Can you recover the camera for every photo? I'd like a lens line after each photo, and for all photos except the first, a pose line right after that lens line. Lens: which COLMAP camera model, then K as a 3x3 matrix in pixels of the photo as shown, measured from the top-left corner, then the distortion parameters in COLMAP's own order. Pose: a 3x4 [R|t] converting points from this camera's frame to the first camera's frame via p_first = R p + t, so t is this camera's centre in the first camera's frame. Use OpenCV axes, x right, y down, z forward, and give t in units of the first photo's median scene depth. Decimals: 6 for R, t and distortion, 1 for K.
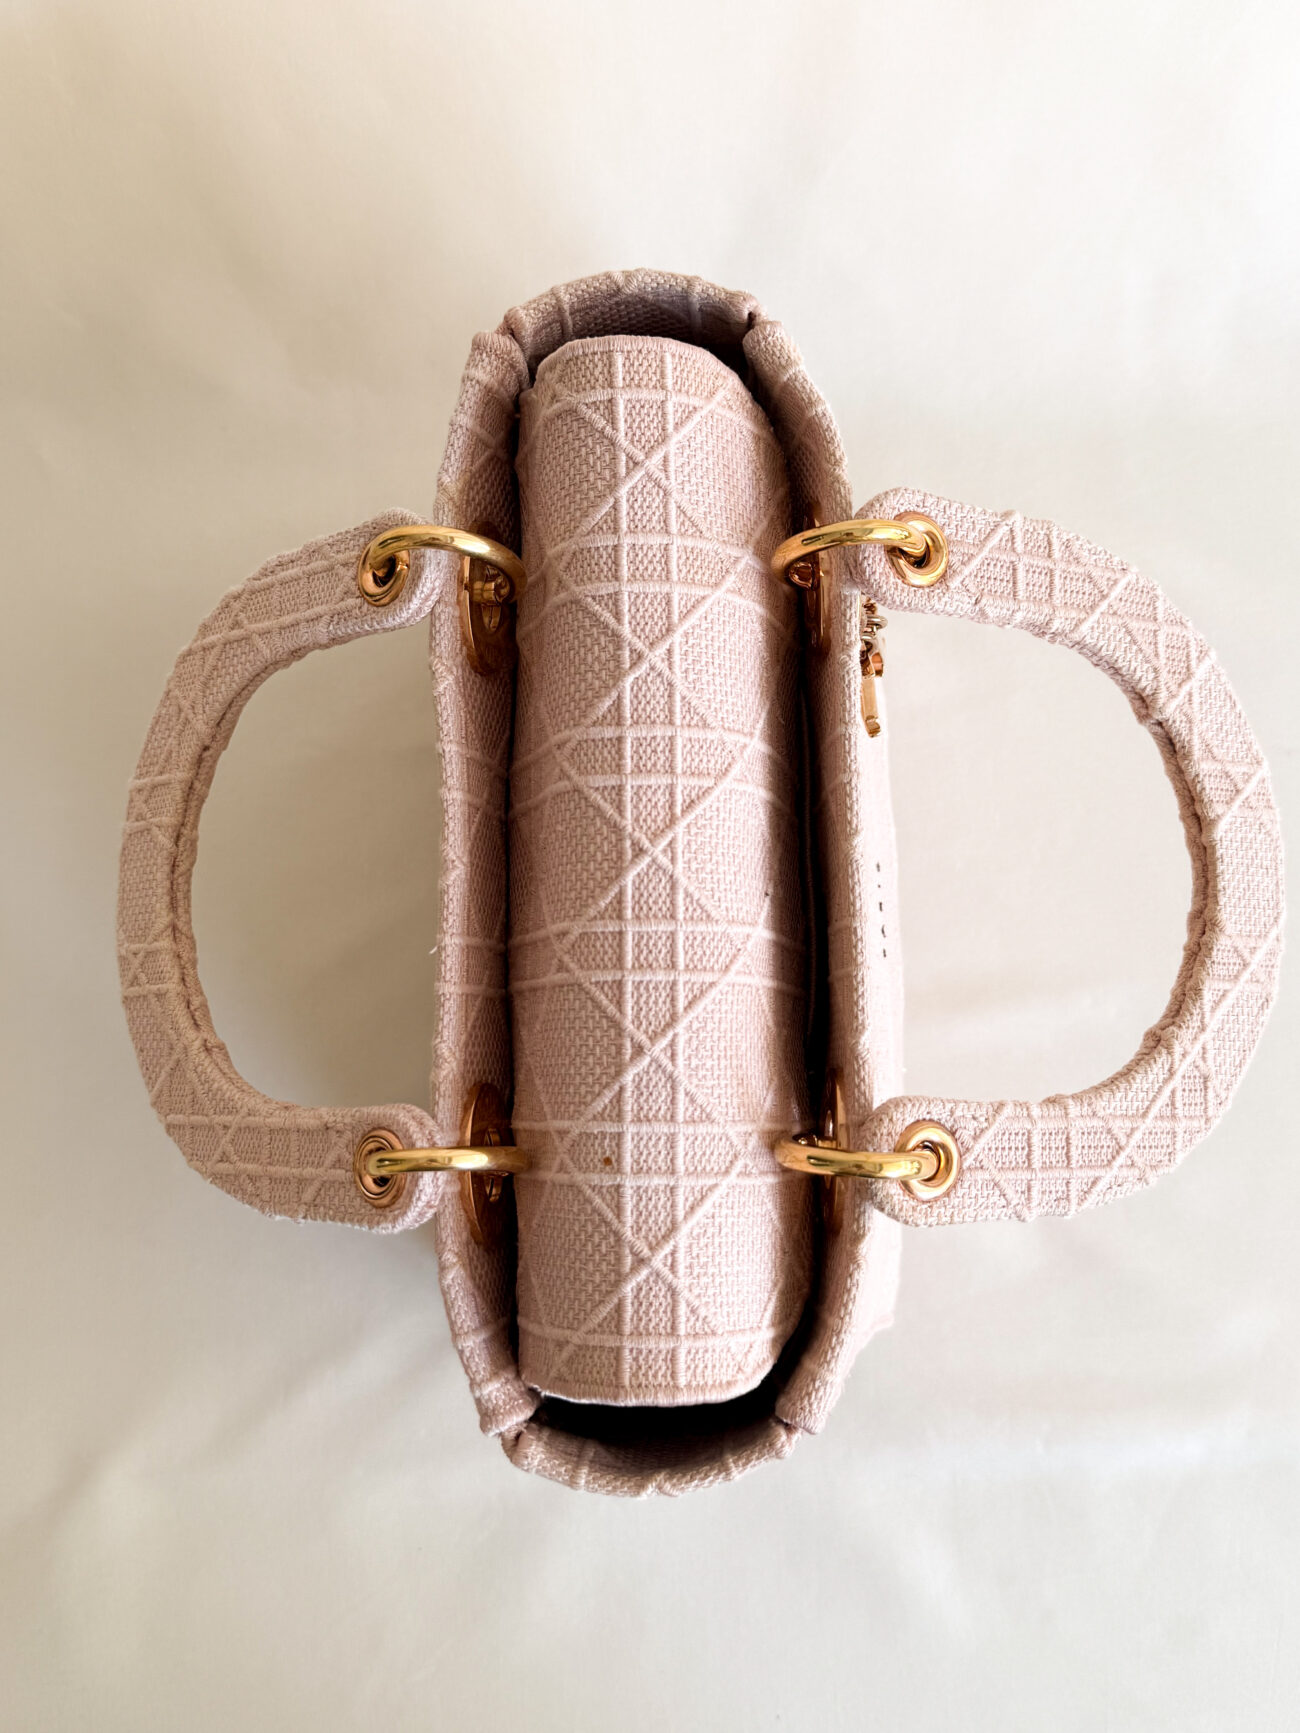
lens RADIAL K [[1674.7, 0, 647.3], [0, 1674.7, 870.5], [0, 0, 1]] dist [-0.066392, 0.000000]
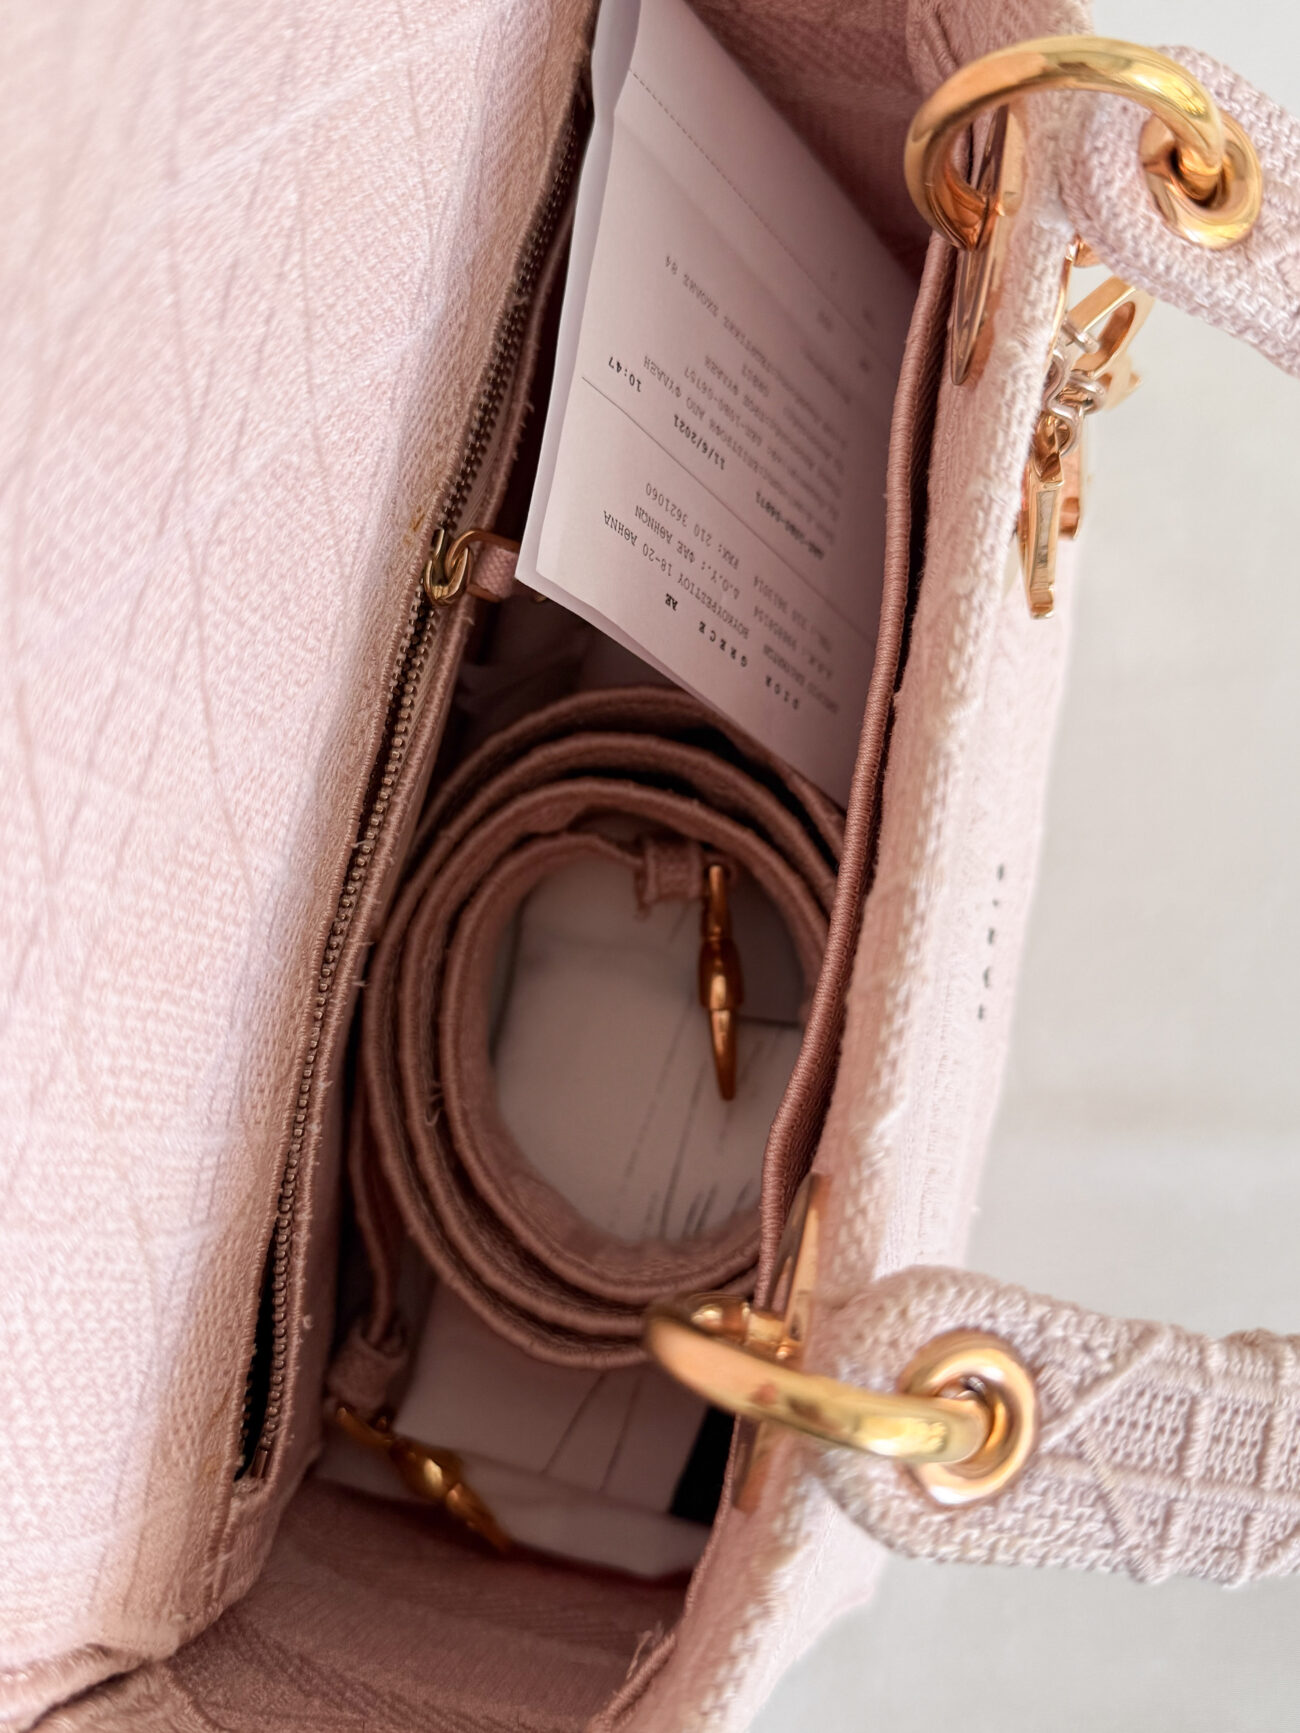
lens RADIAL K [[1674.7, 0, 653.0], [0, 1674.7, 860.0], [0, 0, 1]] dist [-0.066392, 0.000000]
pose [[0.973812, 0.211829, -0.082580, 0.088450], [-0.215329, 0.975879, -0.035974, 0.058997], [0.072968, 0.052814, 0.995935, 0.526885]]
